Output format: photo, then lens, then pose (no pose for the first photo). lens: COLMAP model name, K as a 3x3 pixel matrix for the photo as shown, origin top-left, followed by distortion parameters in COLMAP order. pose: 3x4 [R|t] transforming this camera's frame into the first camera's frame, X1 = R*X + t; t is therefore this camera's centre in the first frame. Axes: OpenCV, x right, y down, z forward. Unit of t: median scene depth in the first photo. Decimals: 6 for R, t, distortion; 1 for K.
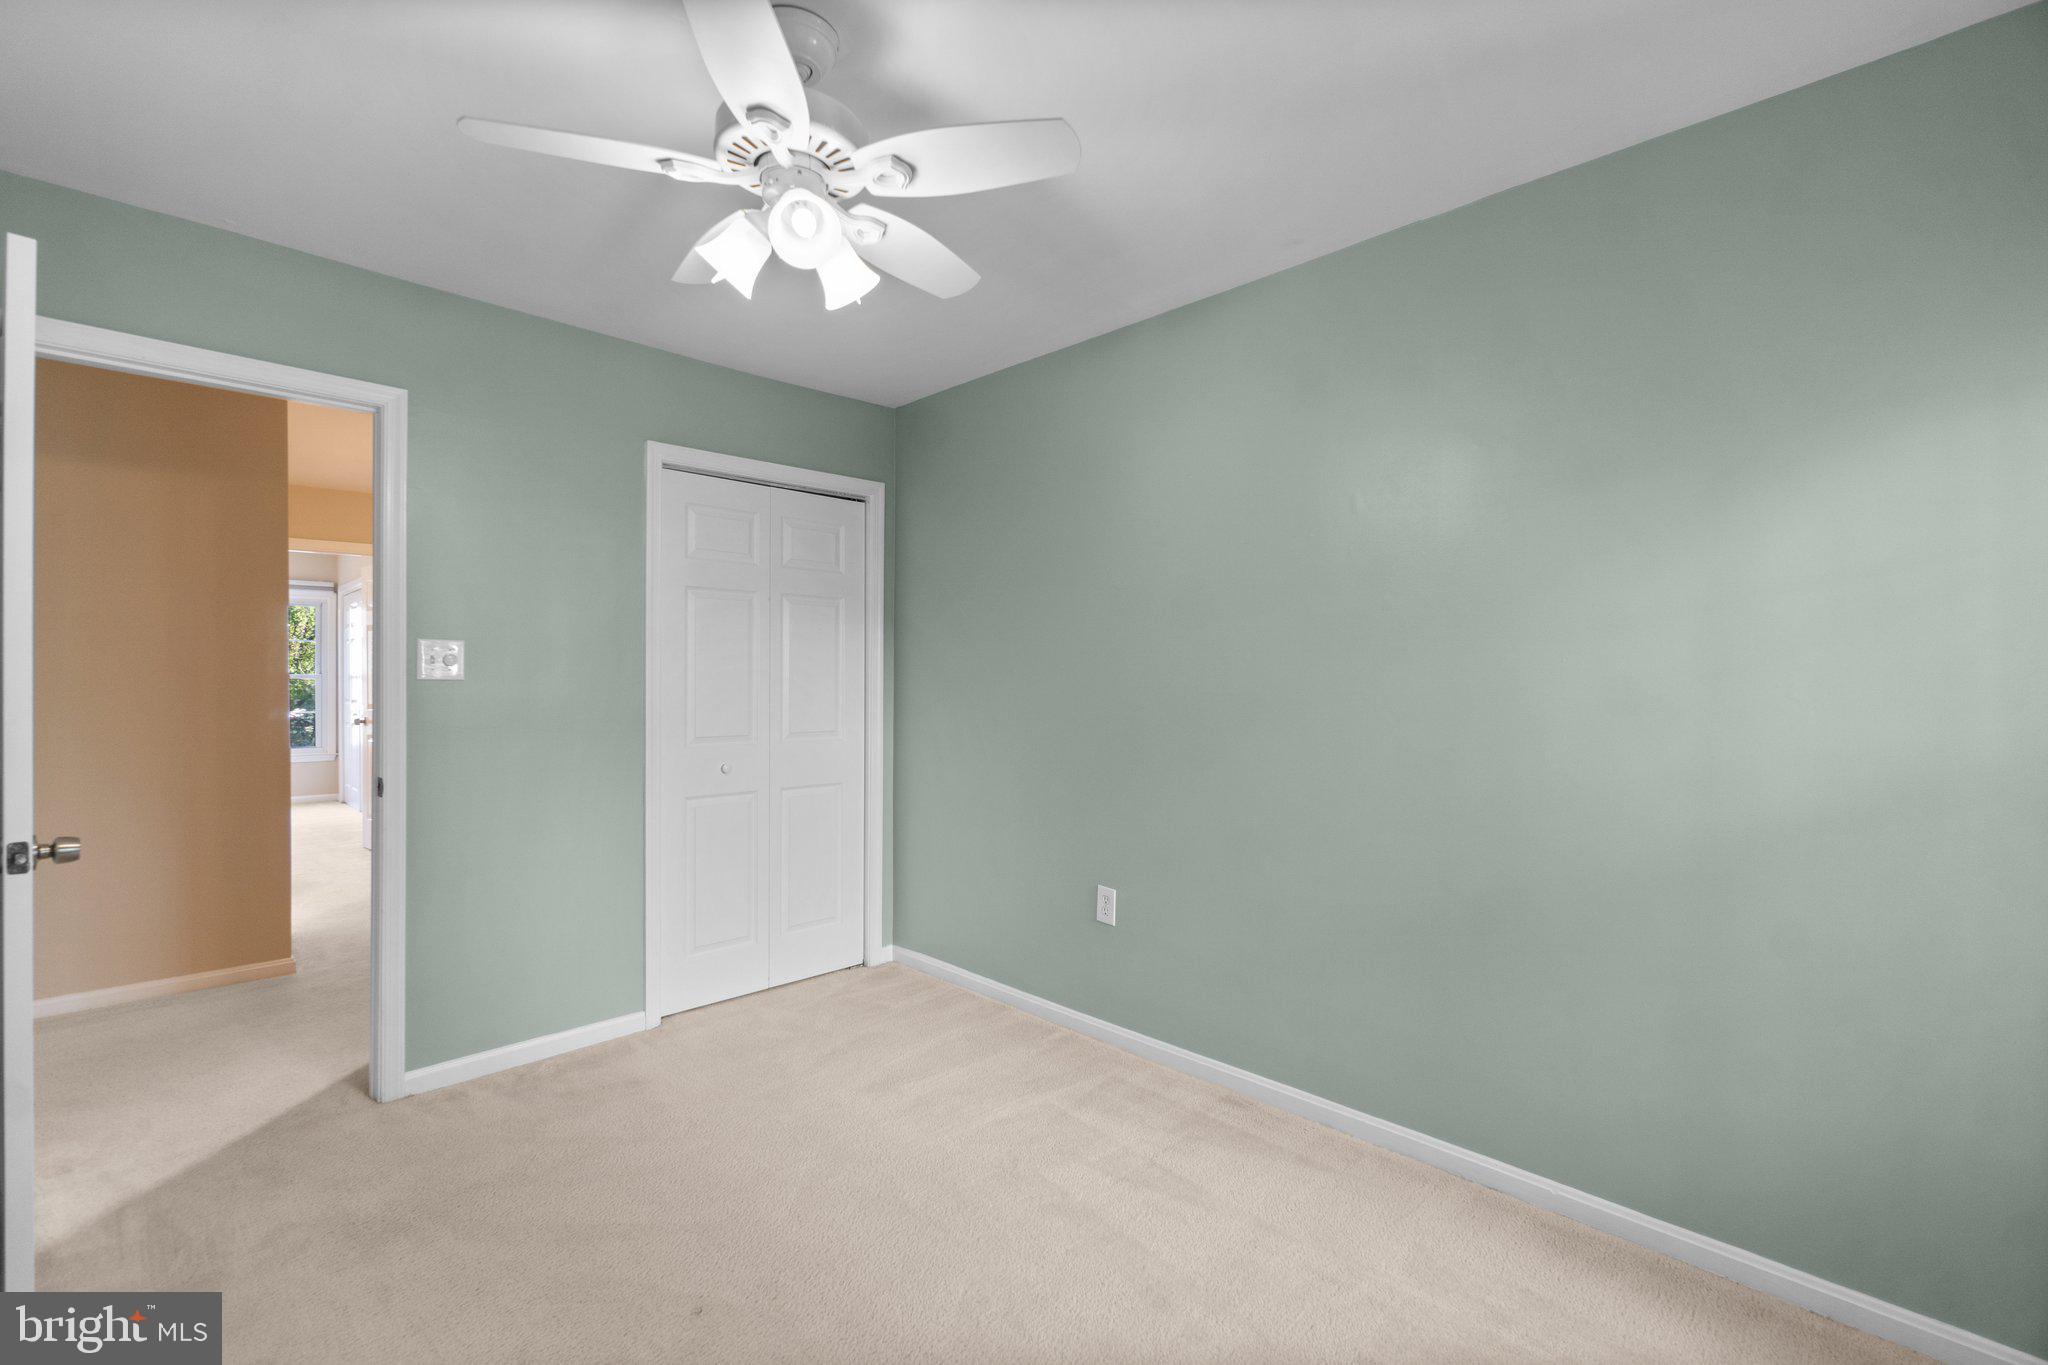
lens RADIAL K [[893.5, 0, 1015.7], [0, 893.5, 680.5], [0, 0, 1]] dist [-0.003031, -0.000159]
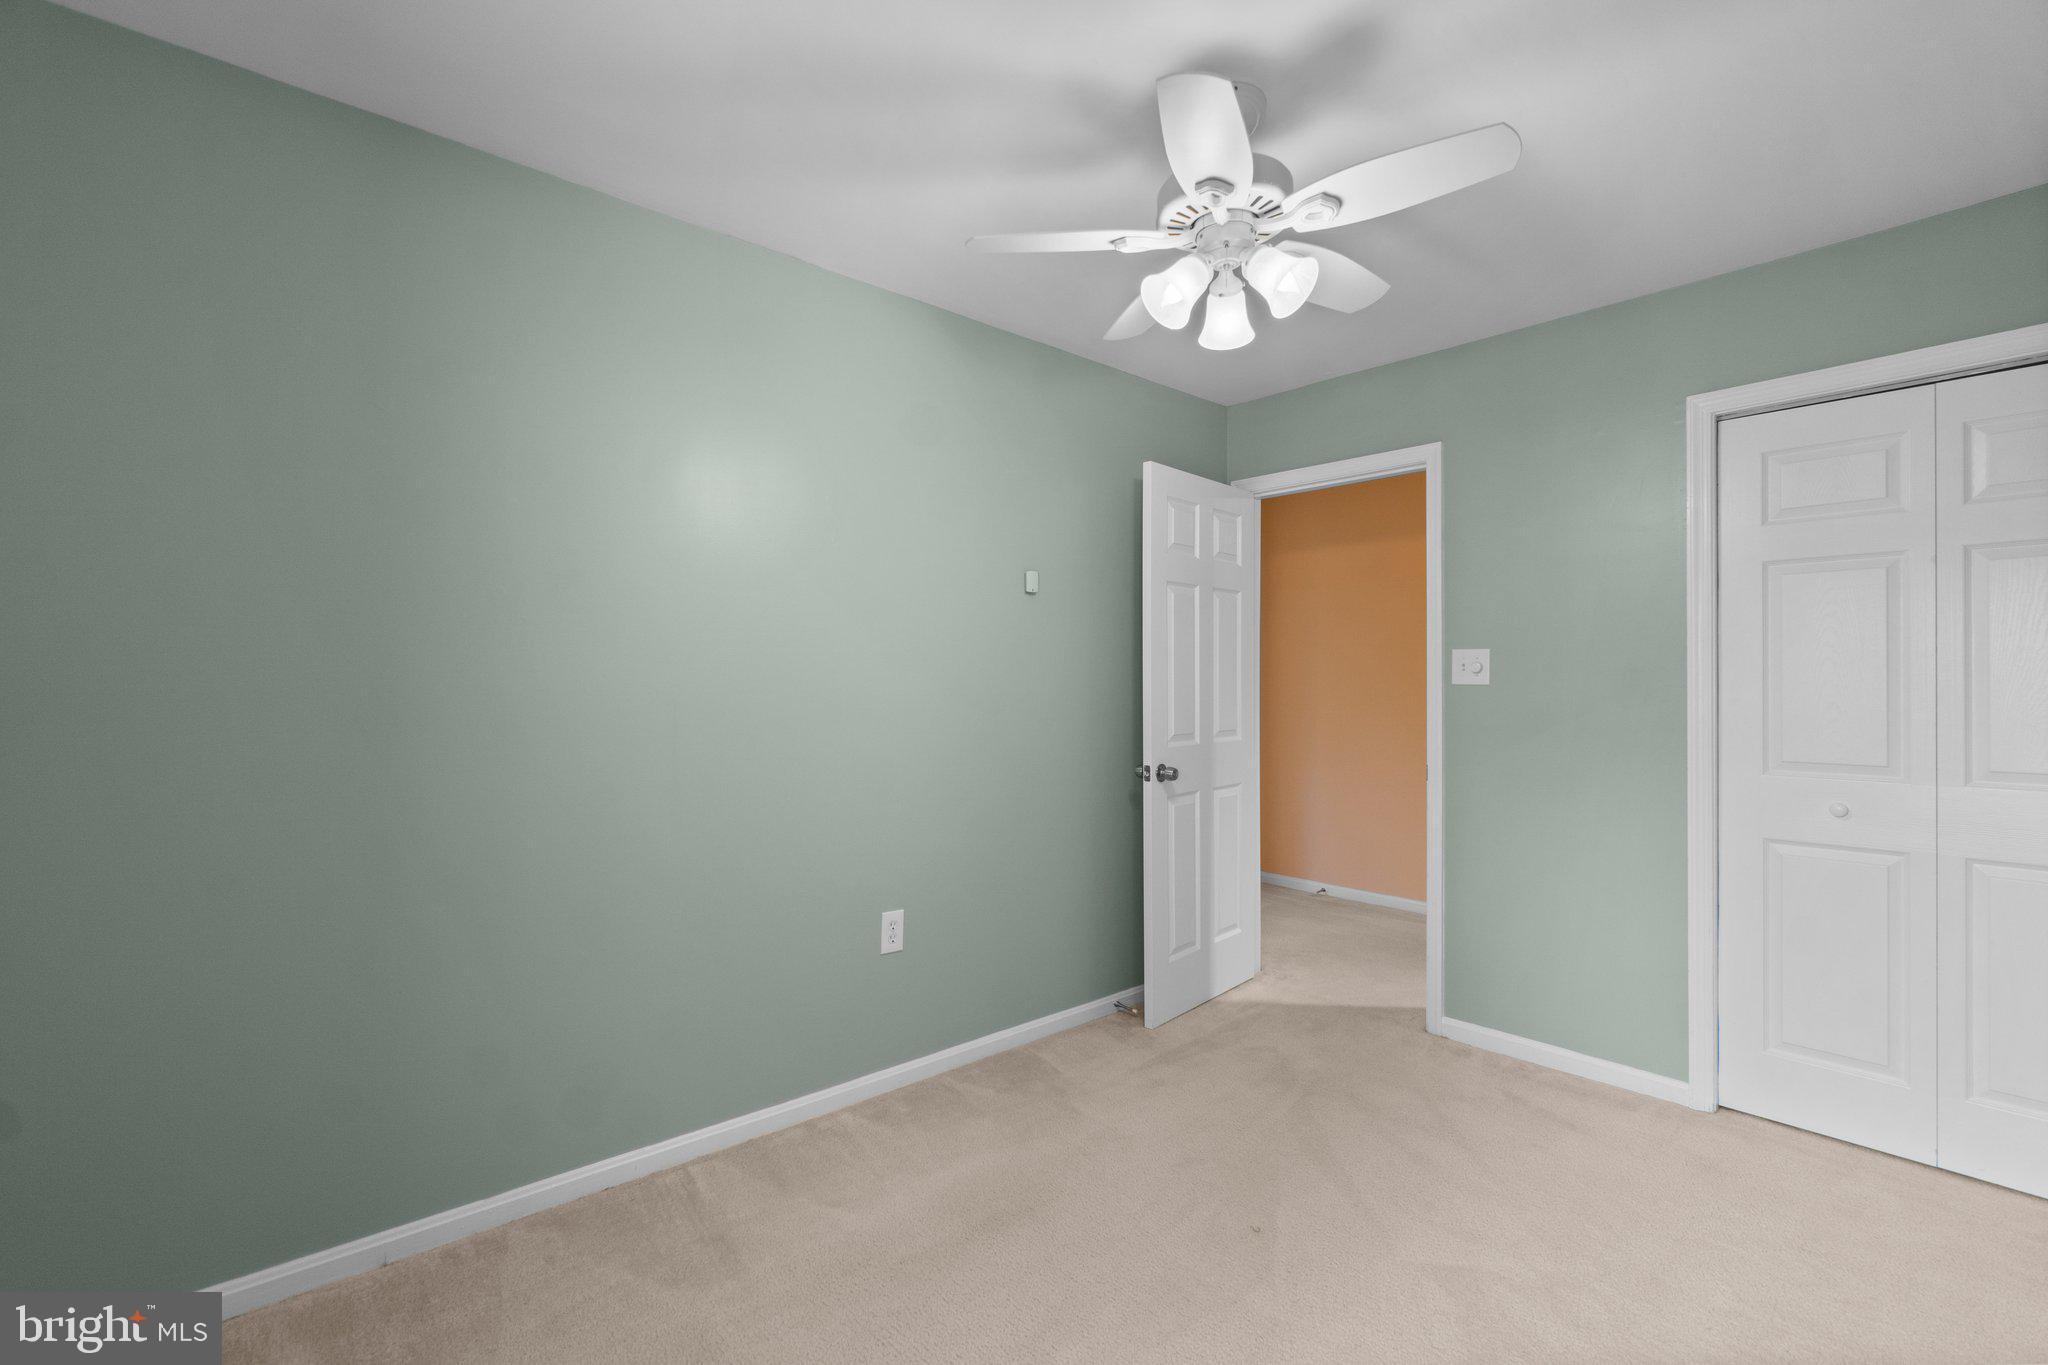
lens RADIAL K [[893.5, 0, 1015.7], [0, 893.5, 680.5], [0, 0, 1]] dist [-0.003031, -0.000159]
pose [[-0.064533, -0.007342, -0.997889, 0.524007], [-0.002248, 0.999971, -0.007212, 0.003074], [0.997913, 0.001778, -0.064548, 0.492163]]
